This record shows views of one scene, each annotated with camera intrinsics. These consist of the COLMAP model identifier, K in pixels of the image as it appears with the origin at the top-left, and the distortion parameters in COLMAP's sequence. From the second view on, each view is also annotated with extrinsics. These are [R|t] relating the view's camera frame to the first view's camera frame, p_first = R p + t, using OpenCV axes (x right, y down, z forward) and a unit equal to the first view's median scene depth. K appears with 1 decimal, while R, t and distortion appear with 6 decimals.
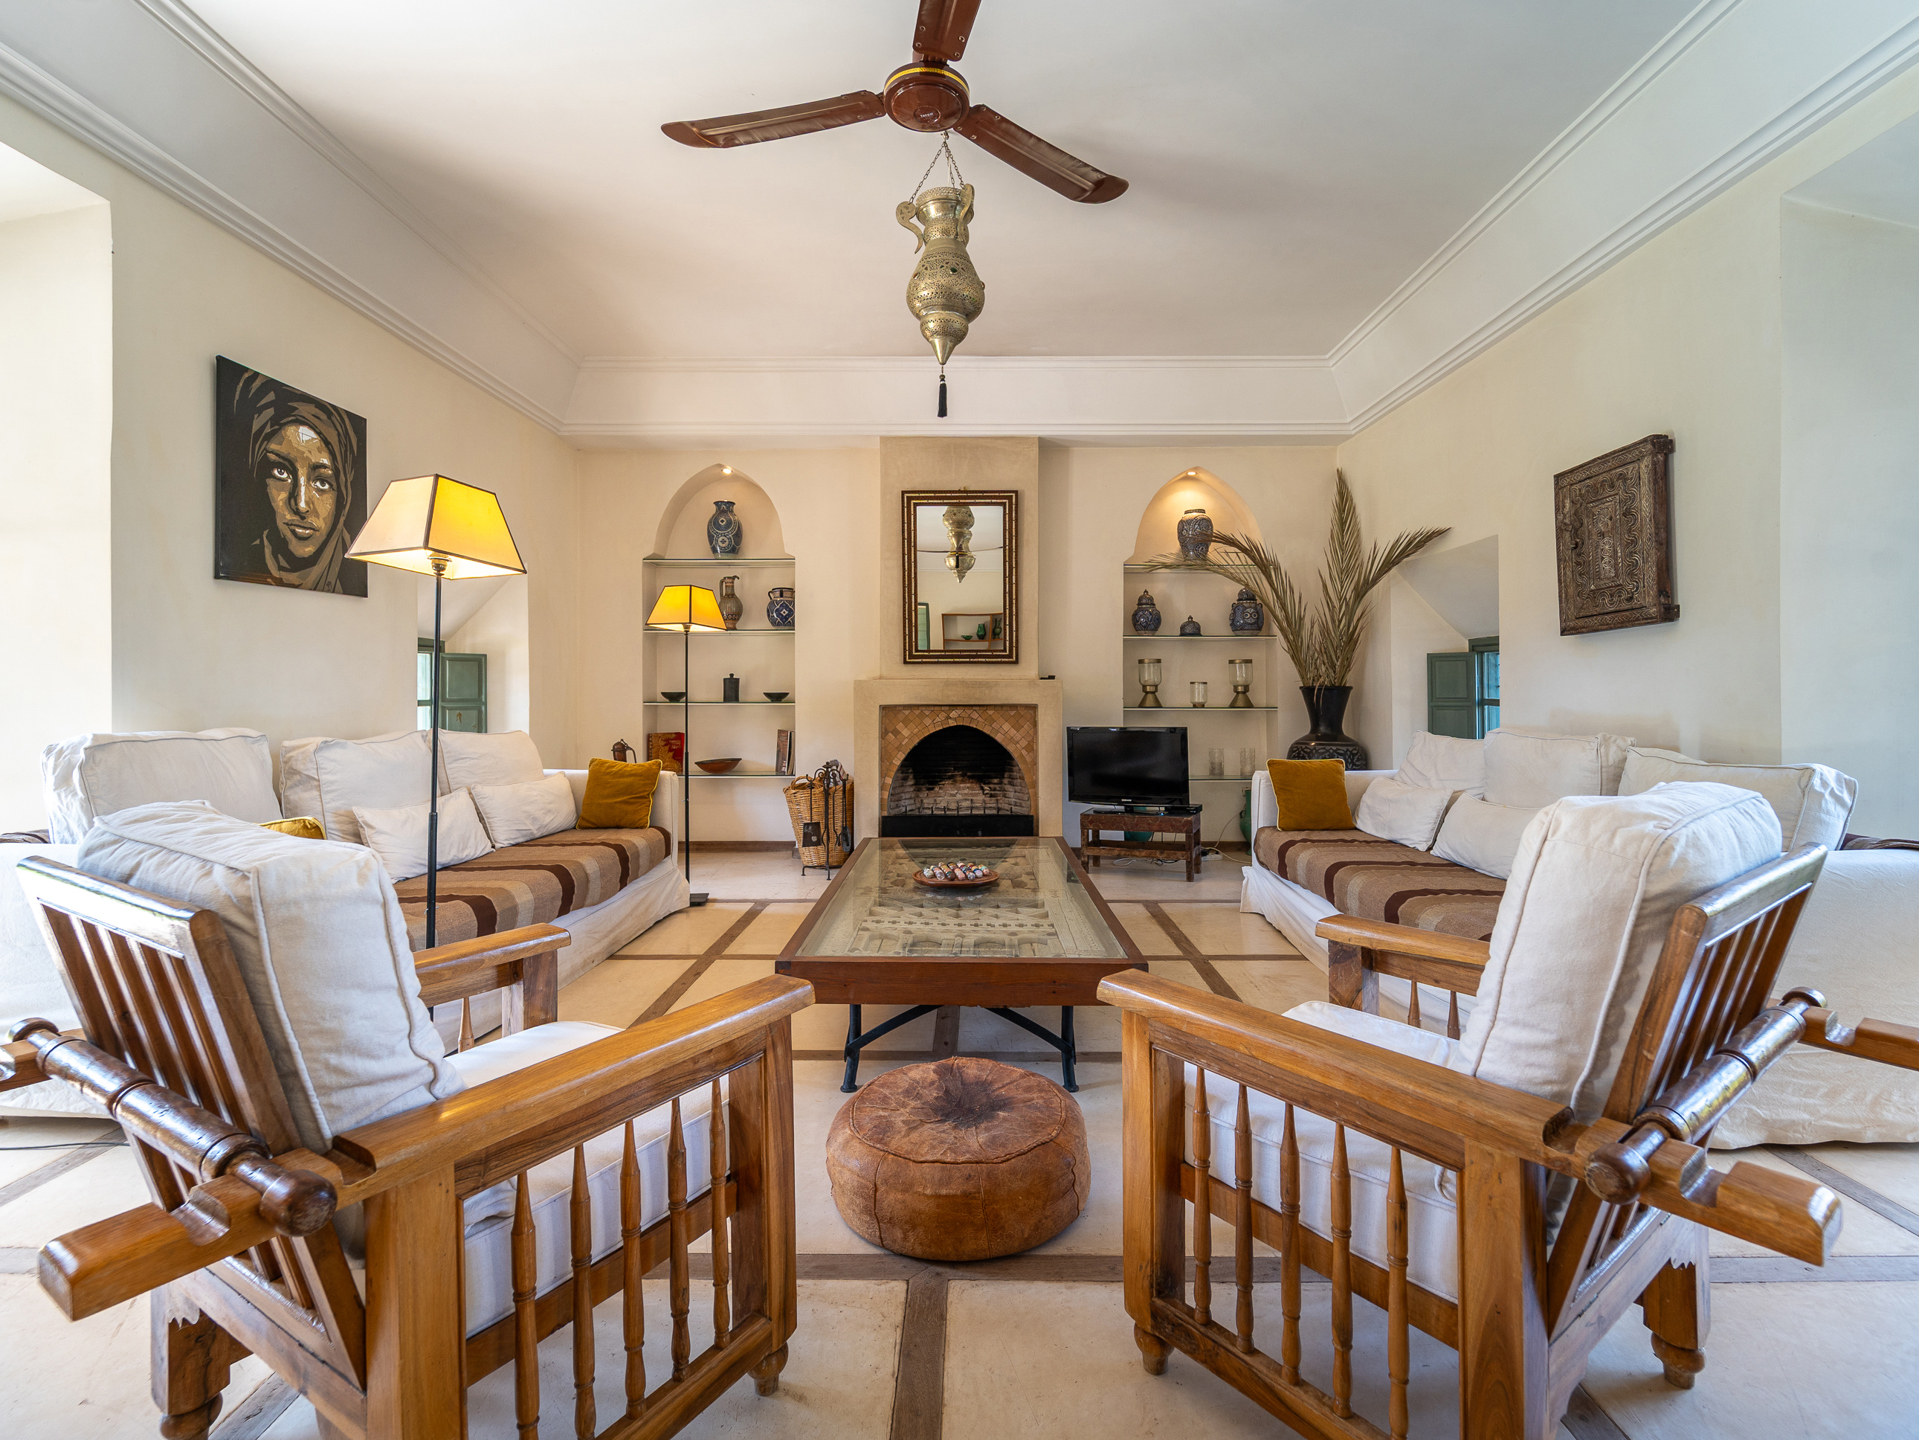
lens RADIAL K [[967.3, 0, 965.6], [0, 967.3, 672.4], [0, 0, 1]] dist [0.000702, 0.000469]
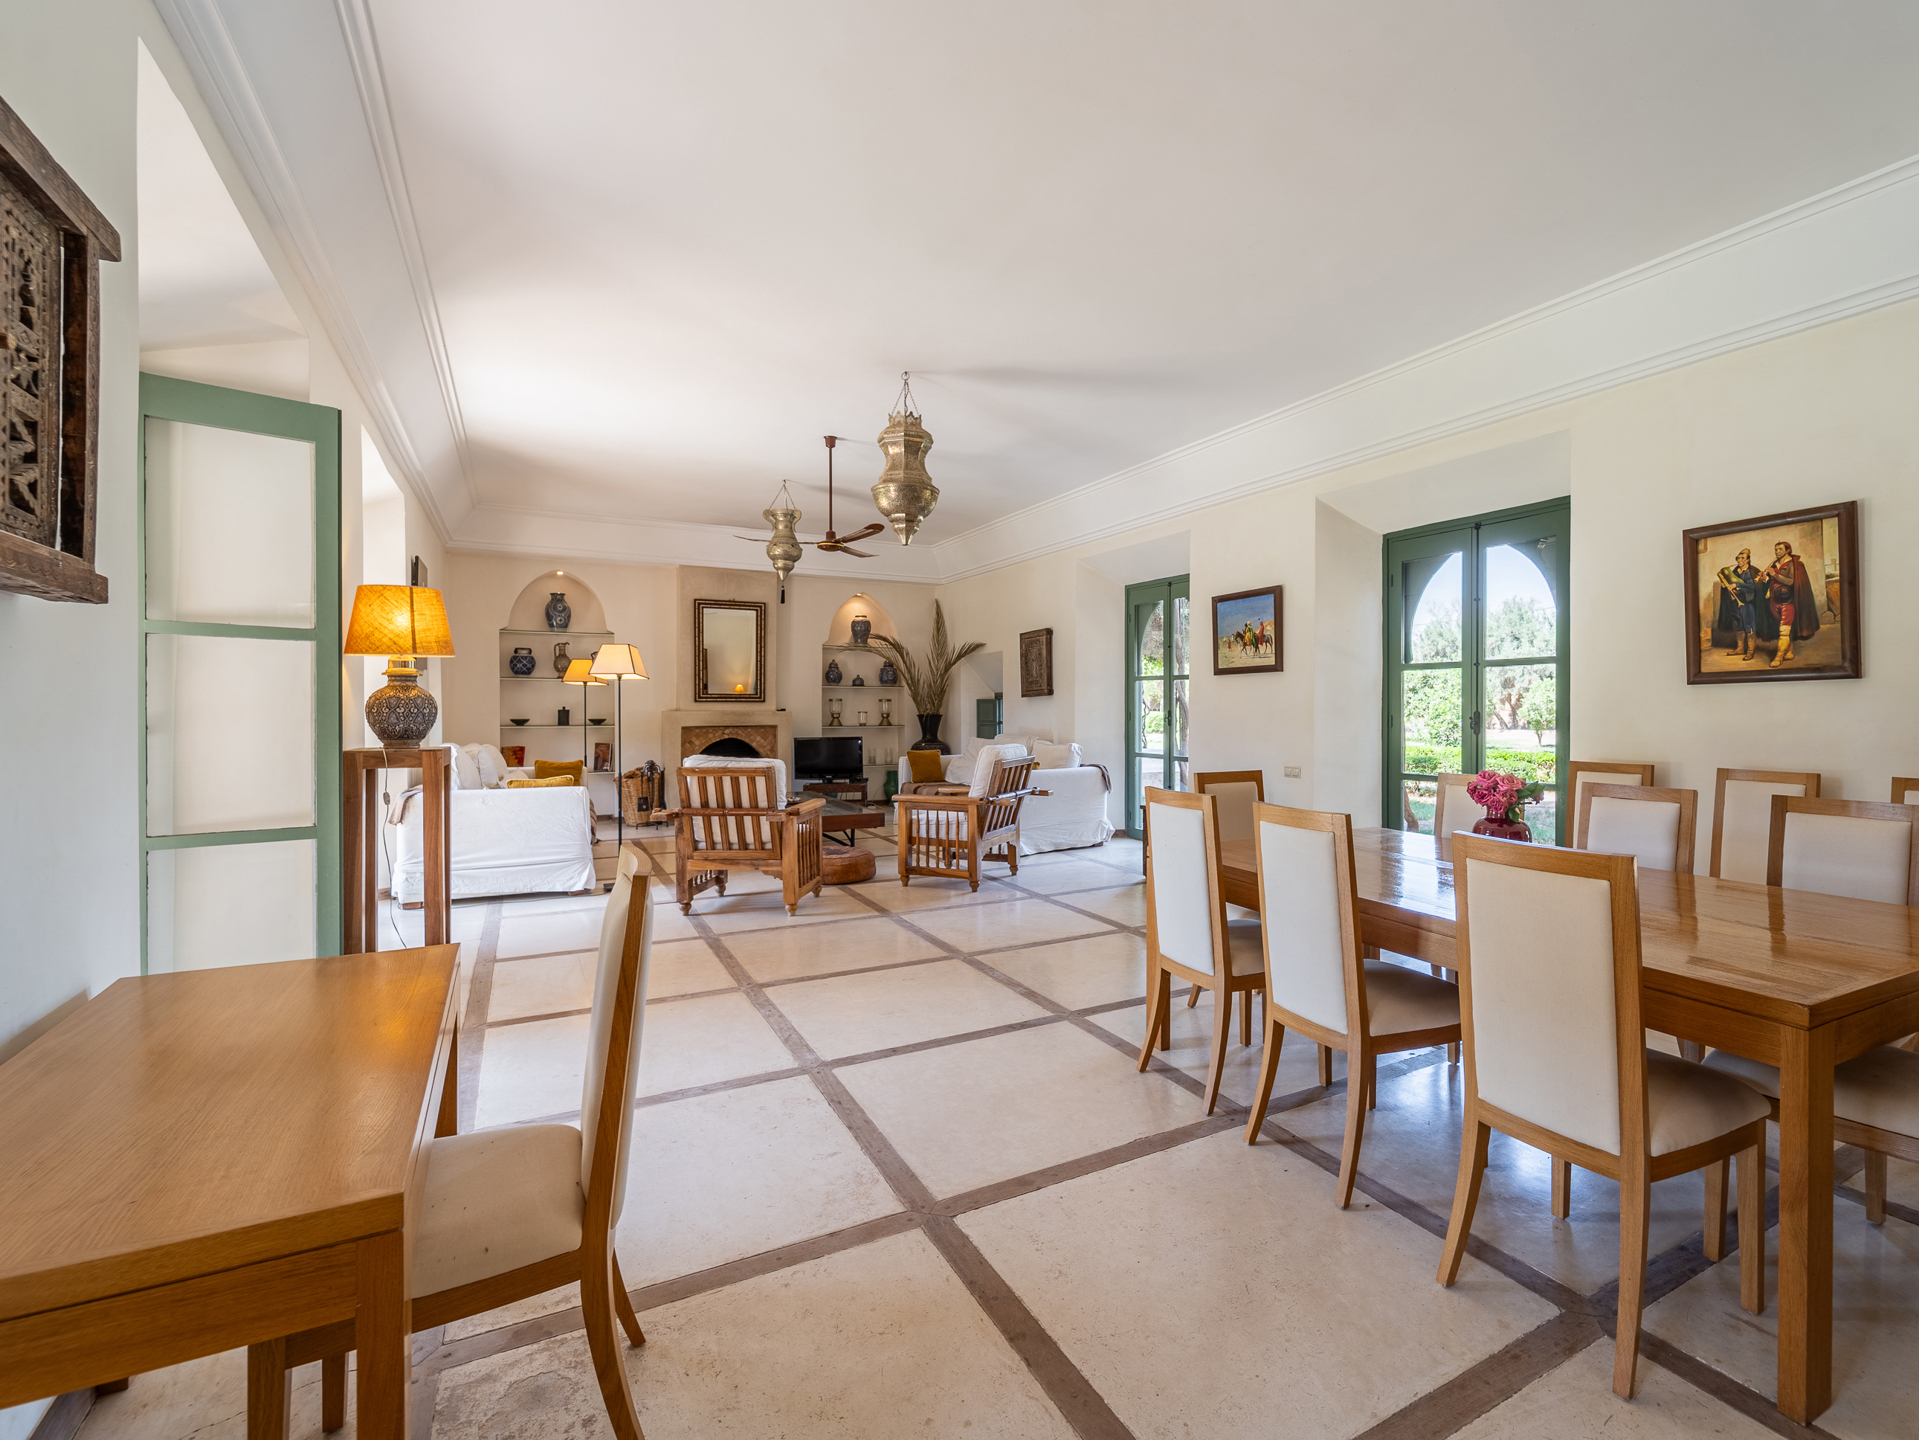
lens RADIAL K [[760.4, 0, 959.5], [0, 760.4, 720.0], [0, 0, 1]] dist [-0.000034, -0.000001]
pose [[0.917099, -0.007520, 0.398588, -0.176557], [-0.005027, 0.999524, 0.030425, -0.020893], [-0.398627, -0.029906, 0.916625, -0.411353]]
